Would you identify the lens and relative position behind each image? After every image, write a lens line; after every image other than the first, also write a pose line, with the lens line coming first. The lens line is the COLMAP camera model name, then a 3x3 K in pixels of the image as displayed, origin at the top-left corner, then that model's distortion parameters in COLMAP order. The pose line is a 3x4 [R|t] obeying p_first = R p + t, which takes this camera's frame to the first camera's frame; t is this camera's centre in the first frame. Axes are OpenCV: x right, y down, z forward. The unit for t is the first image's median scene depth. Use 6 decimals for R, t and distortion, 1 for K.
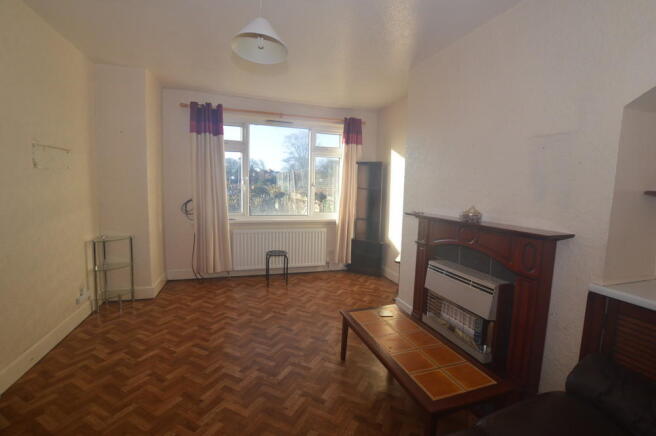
lens RADIAL K [[288.7, 0, 328.0], [0, 288.7, 218.0], [0, 0, 1]] dist [-0.000433, -0.000126]
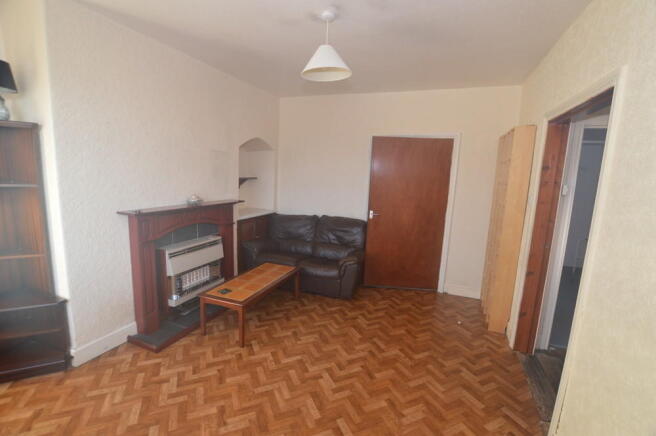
lens RADIAL K [[288.7, 0, 328.0], [0, 288.7, 218.0], [0, 0, 1]] dist [-0.000433, -0.000126]
pose [[-0.757912, -0.150190, 0.634833, -0.910426], [0.014361, 0.969060, 0.246408, -0.271318], [-0.652199, 0.195873, -0.732305, 1.673000]]
